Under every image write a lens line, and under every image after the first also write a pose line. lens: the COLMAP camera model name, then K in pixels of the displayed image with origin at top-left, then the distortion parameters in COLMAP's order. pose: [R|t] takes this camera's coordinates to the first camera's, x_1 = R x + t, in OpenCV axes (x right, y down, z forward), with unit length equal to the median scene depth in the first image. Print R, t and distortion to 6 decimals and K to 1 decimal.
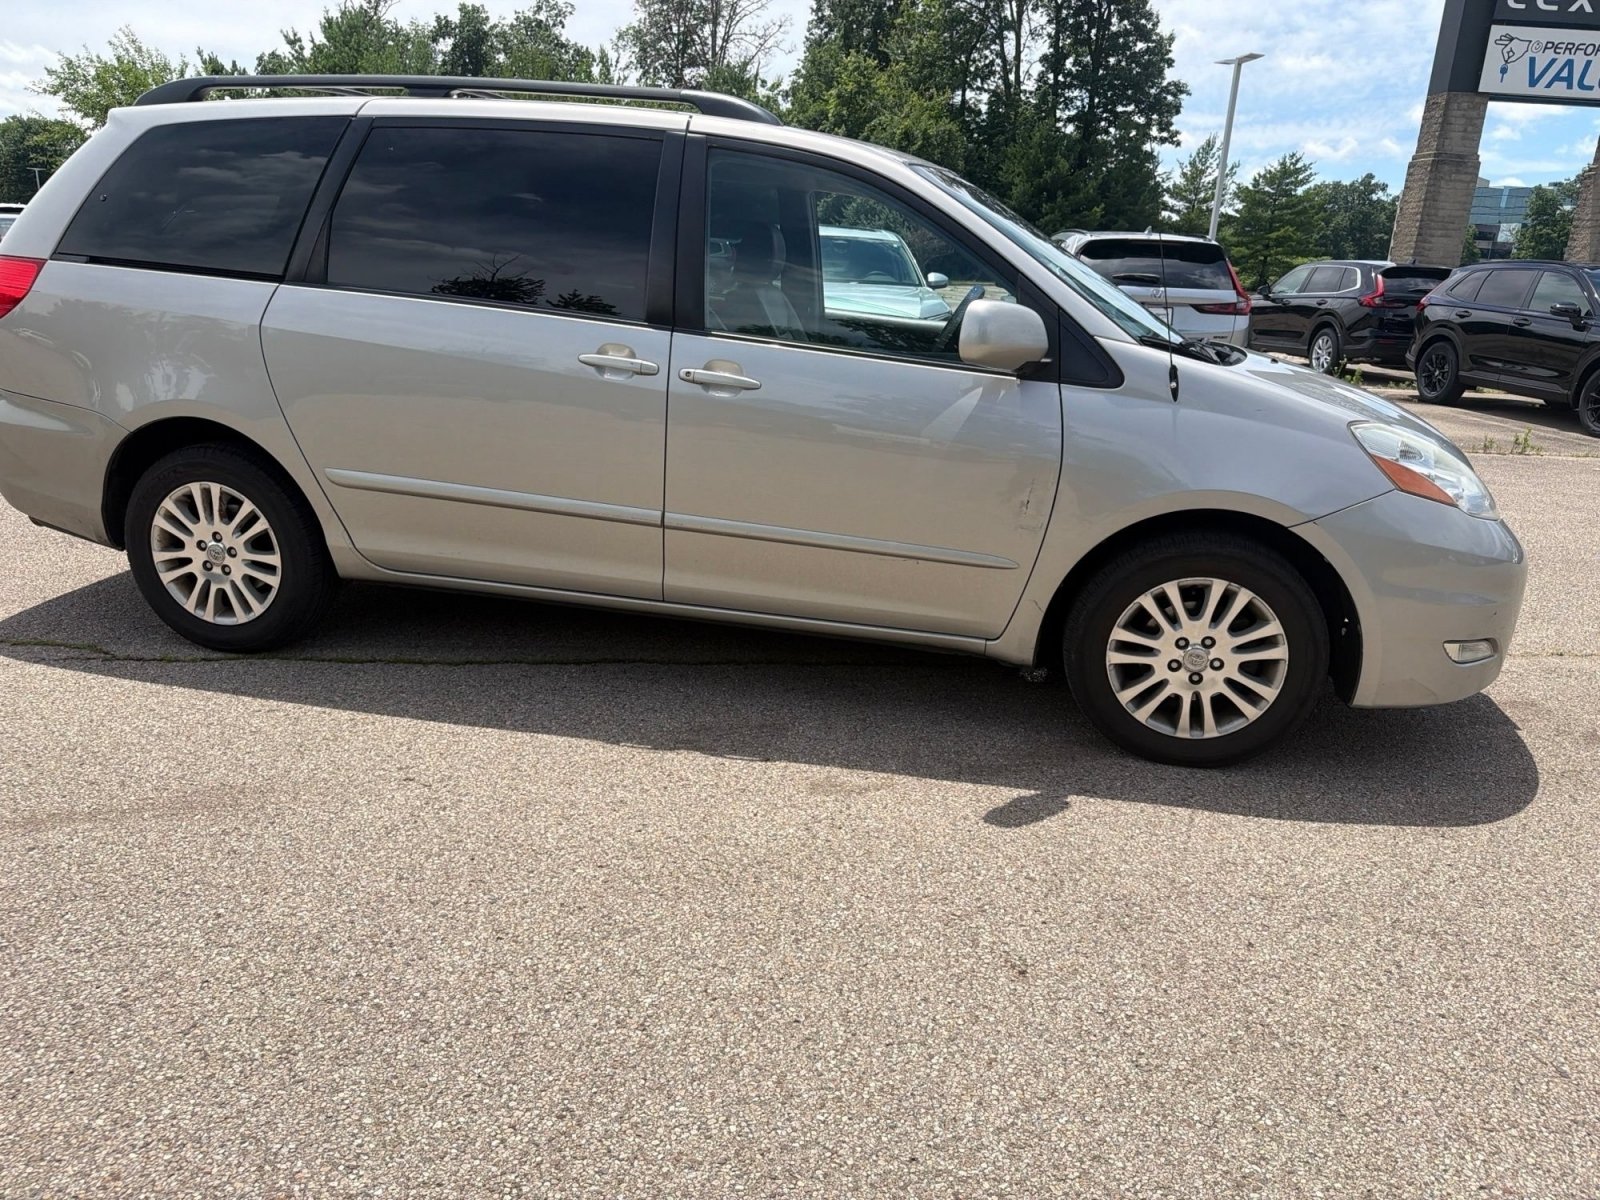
lens RADIAL K [[1133.6, 0, 813.5], [0, 1133.6, 604.1], [0, 0, 1]] dist [0.014498, -0.018396]
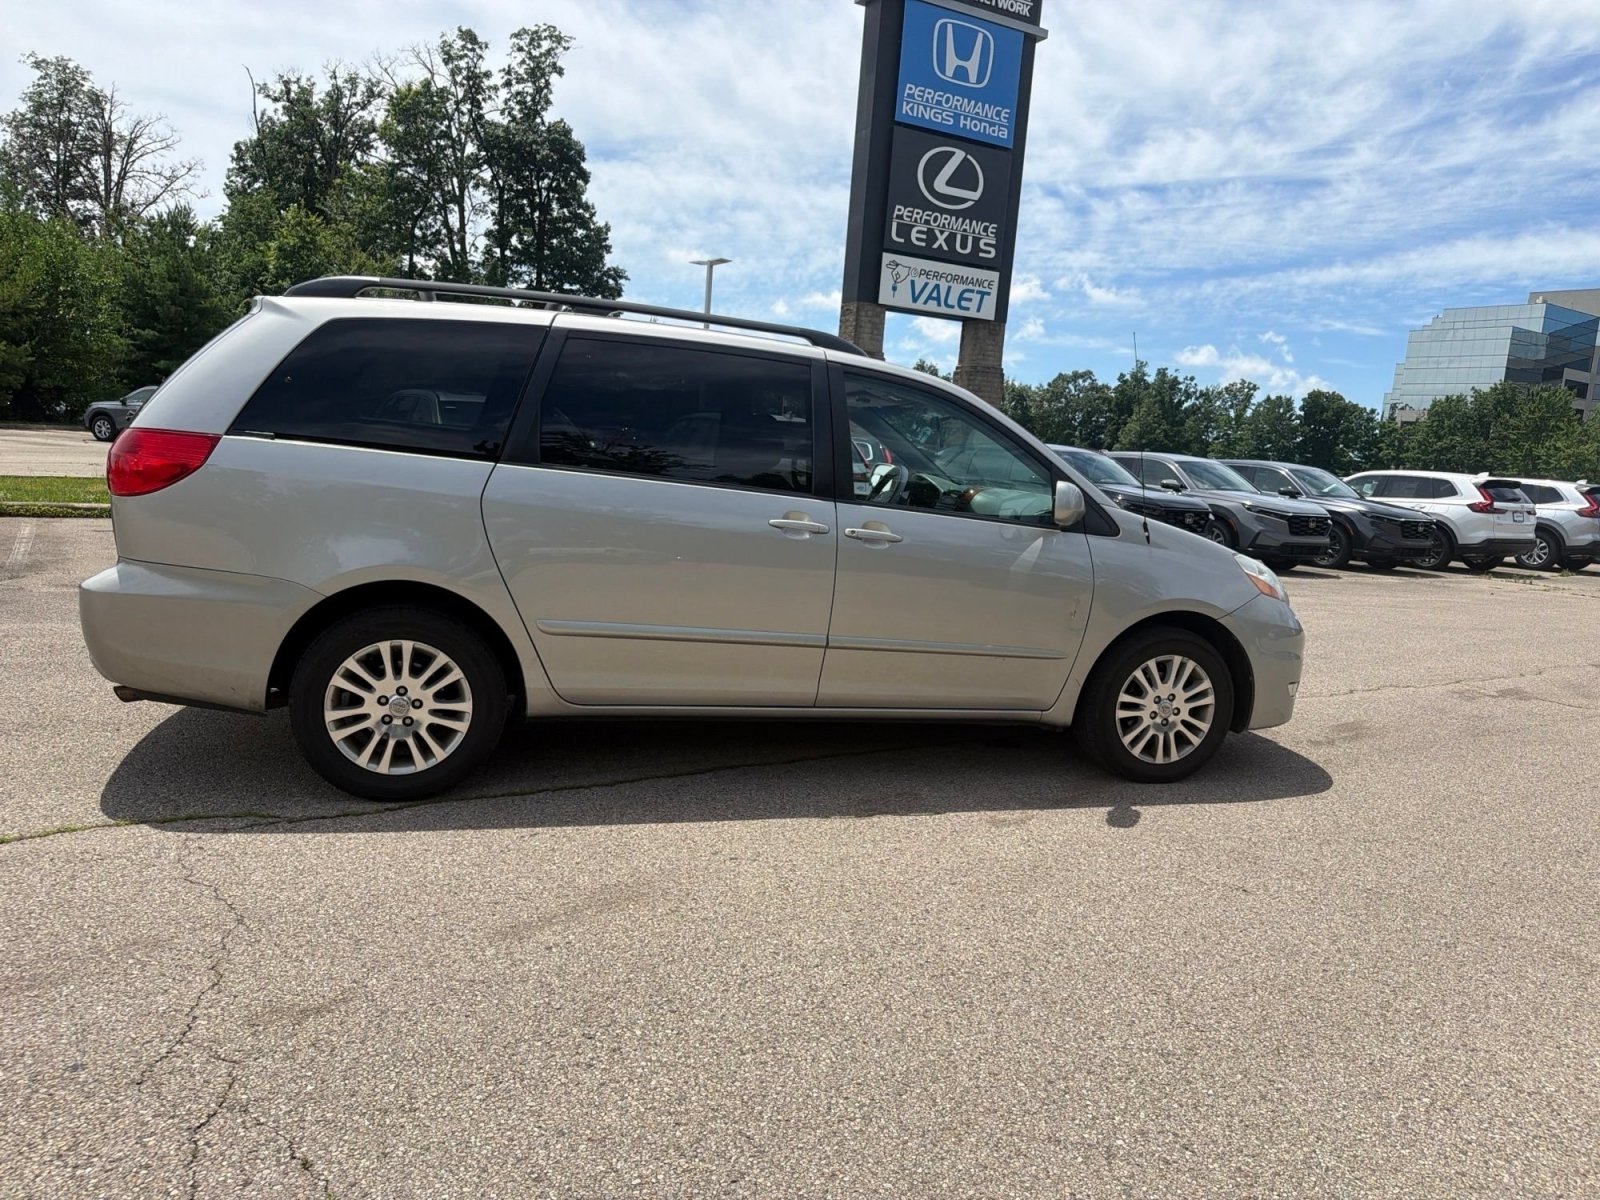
lens RADIAL K [[1133.6, 0, 813.5], [0, 1133.6, 604.1], [0, 0, 1]] dist [0.014498, -0.018396]
pose [[0.883883, -0.047475, 0.465292, -0.663356], [0.108744, 0.988432, -0.105722, 0.015185], [-0.454890, 0.144043, 0.878821, -0.123849]]
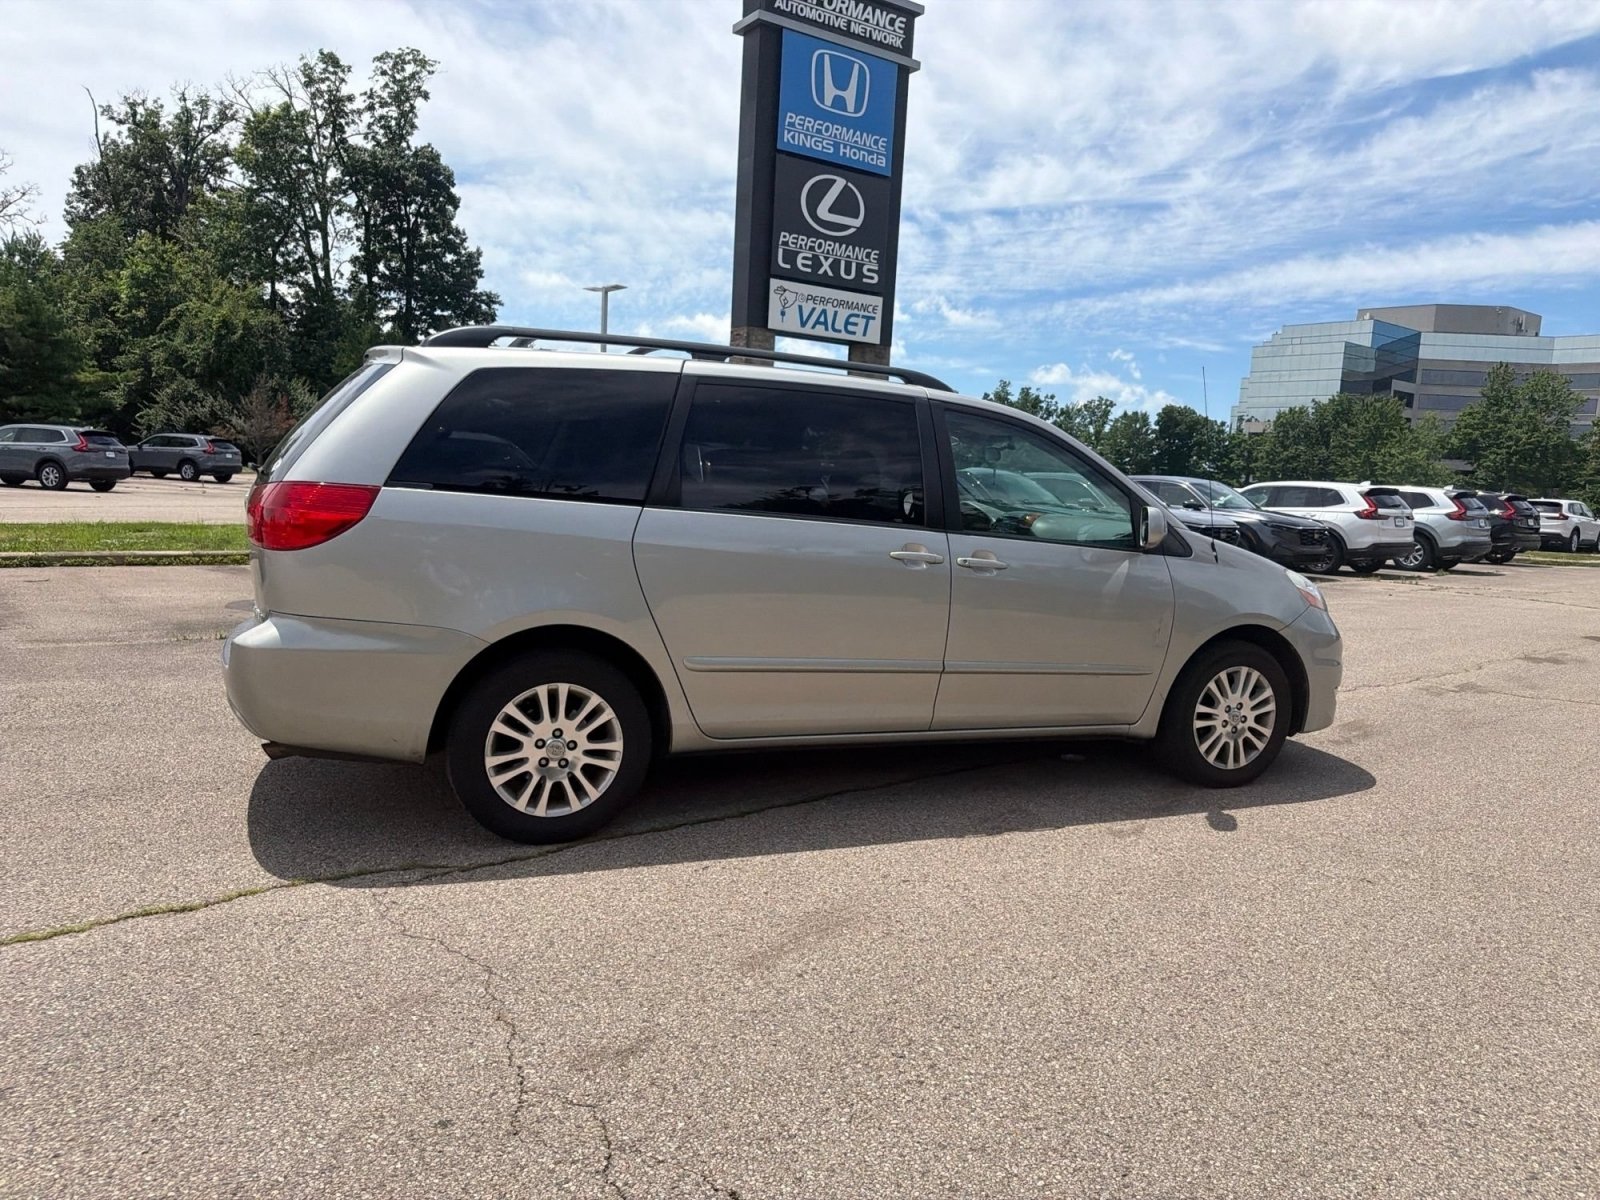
lens RADIAL K [[1135.2, 0, 803.2], [0, 1135.2, 604.3], [0, 0, 1]] dist [0.011907, -0.016492]
pose [[0.829936, -0.069481, 0.553515, -0.903628], [0.155967, 0.981546, -0.110645, -0.023212], [-0.535613, 0.178158, 0.825457, -0.037299]]
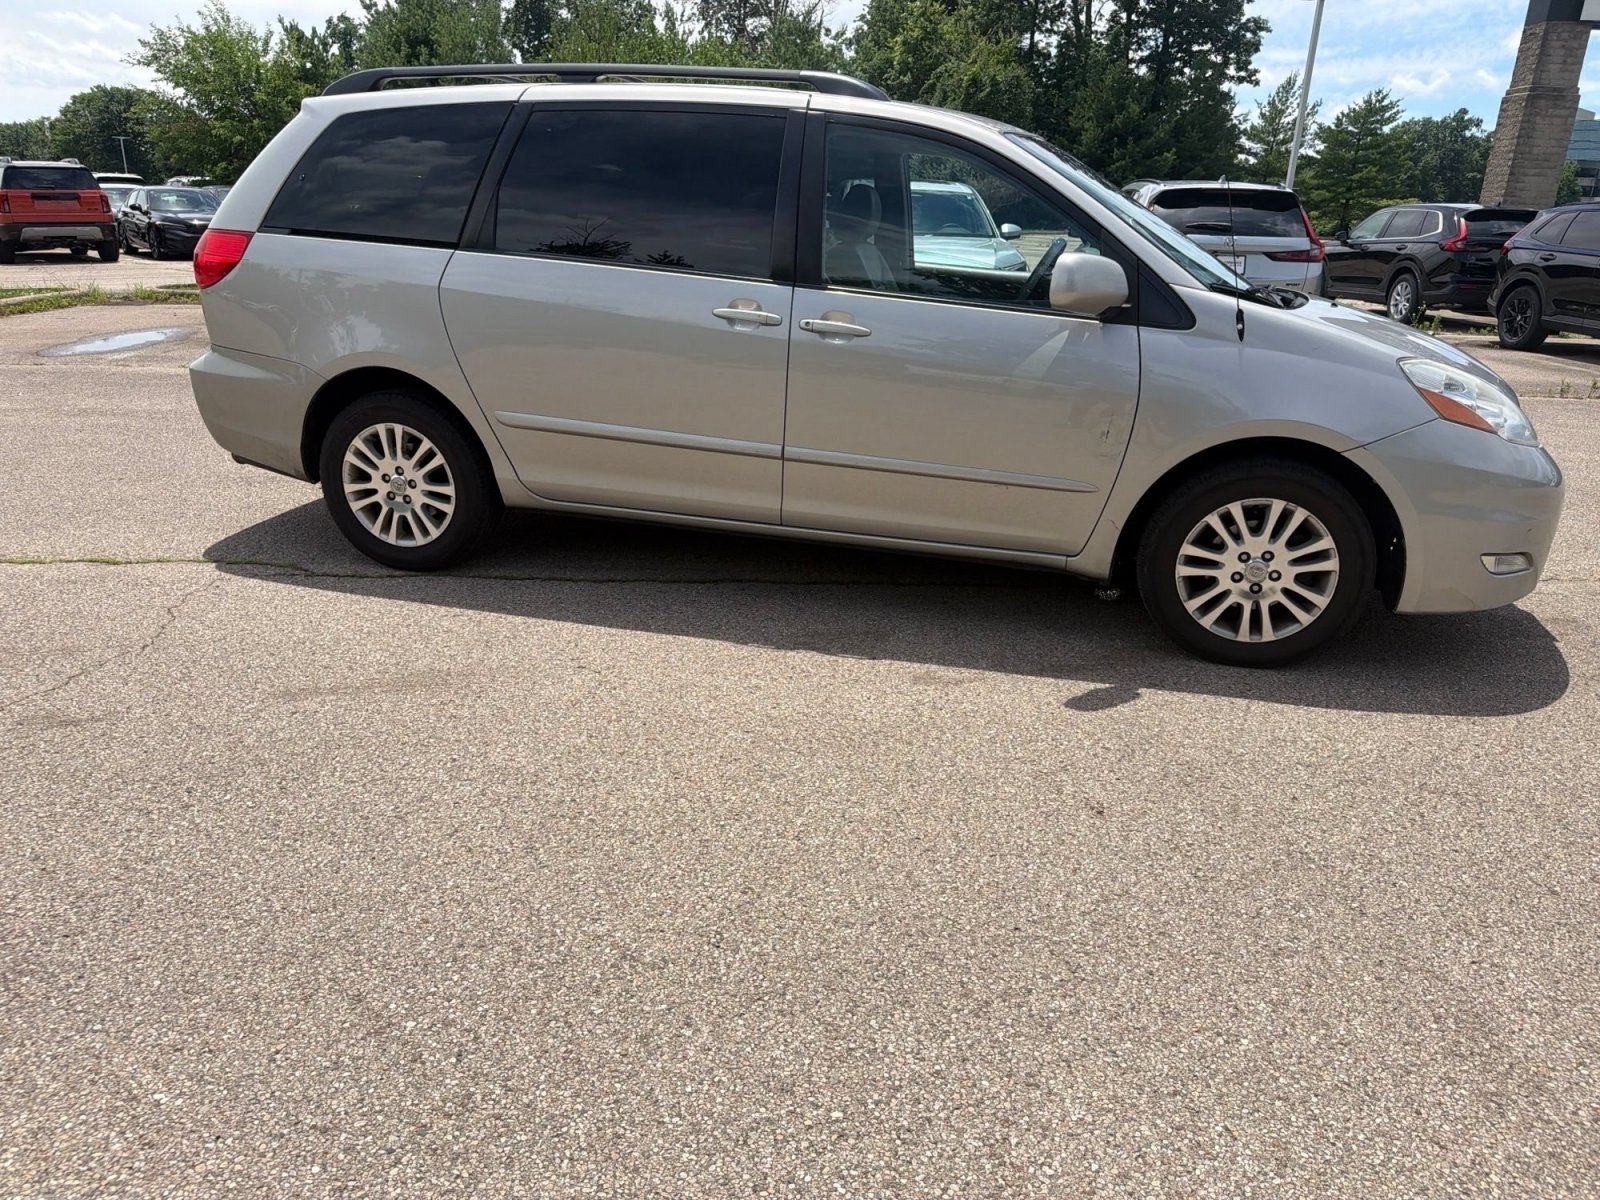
lens RADIAL K [[1133.0, 0, 795.7], [0, 1133.0, 614.6], [0, 0, 1]] dist [0.005992, -0.007702]
pose [[0.997653, 0.004256, -0.068339, -0.037301], [-0.001087, 0.998925, 0.046336, 0.033470], [0.068463, -0.046153, 0.996586, -0.137356]]
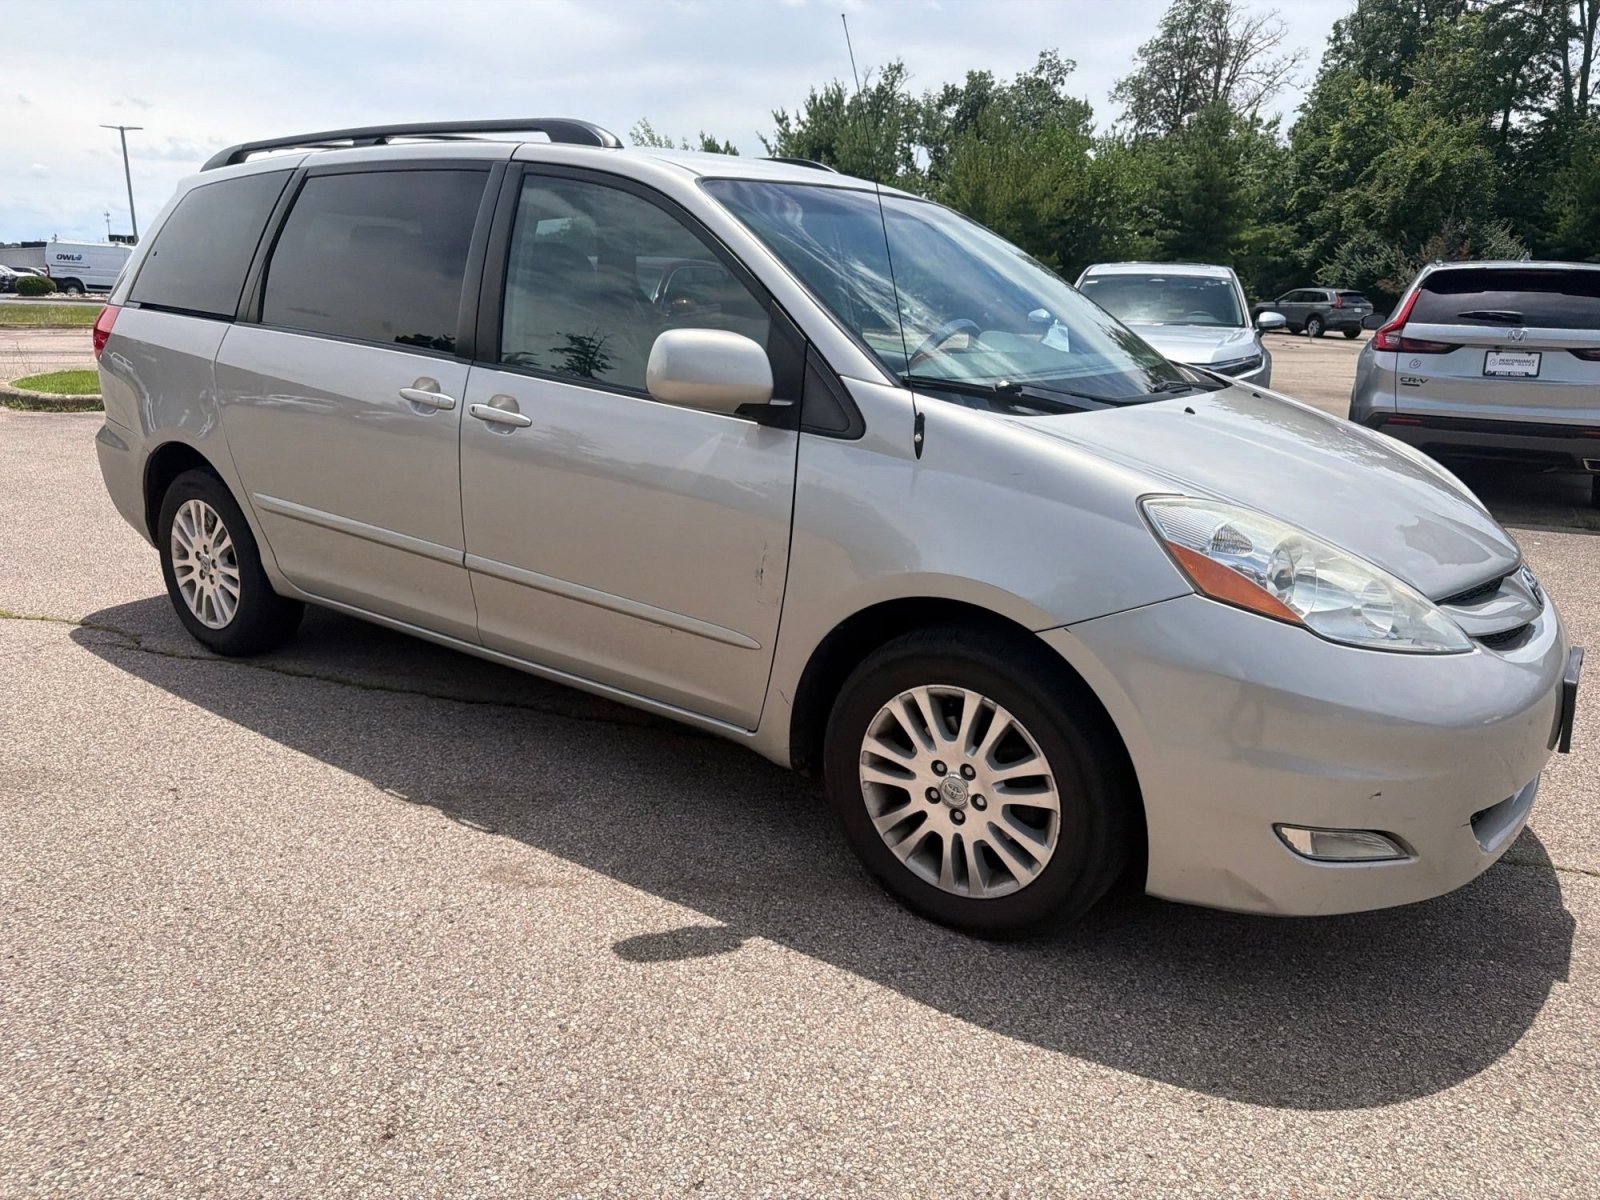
lens RADIAL K [[1135.2, 0, 803.2], [0, 1135.2, 604.3], [0, 0, 1]] dist [0.011907, -0.016492]
pose [[0.911261, 0.087837, -0.402354, 0.457682], [-0.104909, 0.994270, -0.020544, -0.043095], [0.398244, 0.060932, 0.915254, 0.209527]]
